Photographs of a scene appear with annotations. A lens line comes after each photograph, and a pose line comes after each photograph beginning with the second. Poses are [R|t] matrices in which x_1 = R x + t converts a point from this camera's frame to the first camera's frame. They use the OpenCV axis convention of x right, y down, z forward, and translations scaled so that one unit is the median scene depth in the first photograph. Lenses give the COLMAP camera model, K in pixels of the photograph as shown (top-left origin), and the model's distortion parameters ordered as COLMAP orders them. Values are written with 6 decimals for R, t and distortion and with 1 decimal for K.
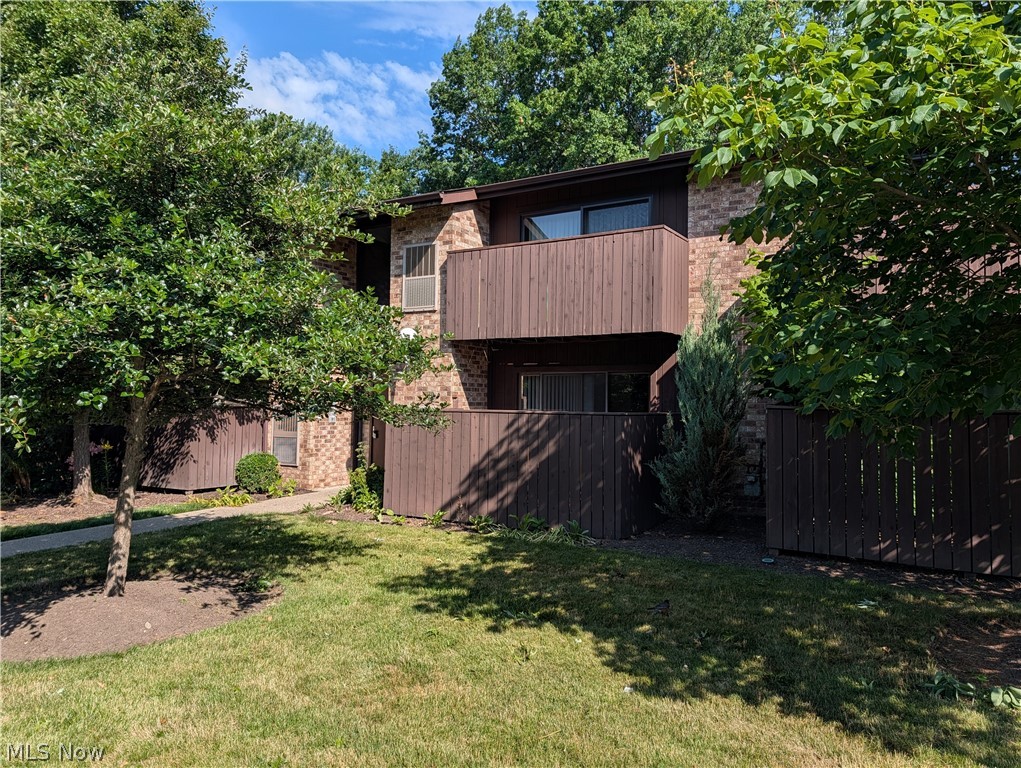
lens RADIAL K [[730.2, 0, 512.3], [0, 730.2, 383.6], [0, 0, 1]] dist [0.000003, 0.003965]
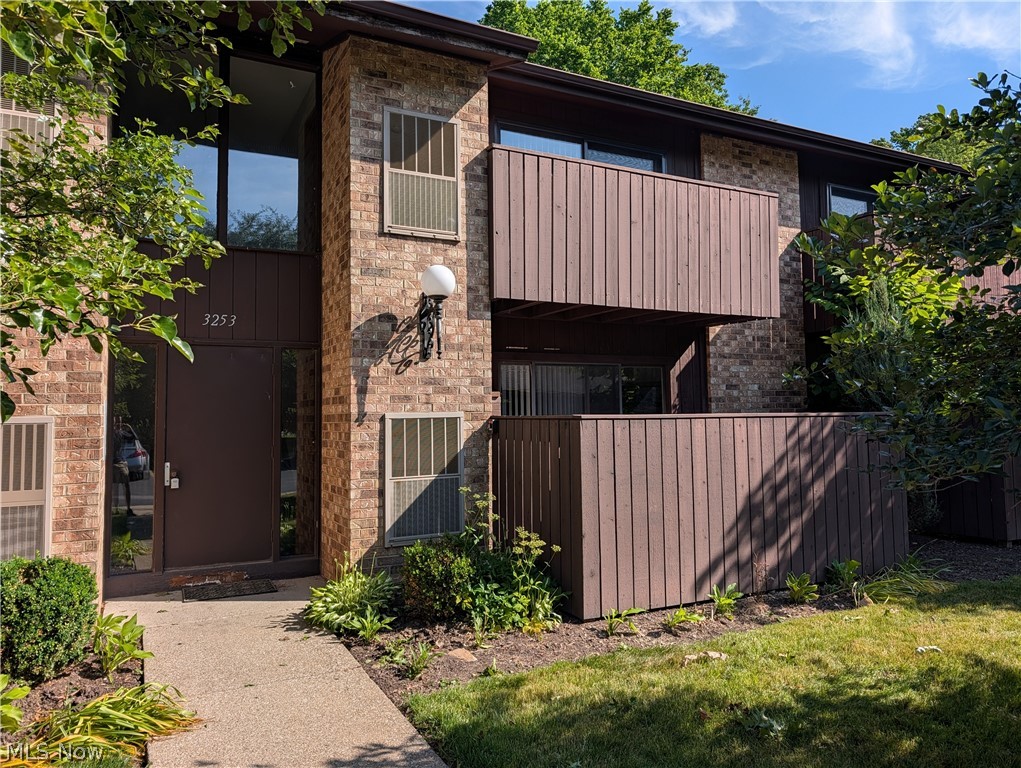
lens RADIAL K [[730.2, 0, 510.9], [0, 730.2, 382.0], [0, 0, 1]] dist [0.000003, 0.003965]
pose [[0.528487, 0.021758, 0.848663, -0.645079], [-0.005800, 0.999741, -0.022019, 0.022544], [-0.848922, 0.006714, 0.528476, 0.777891]]
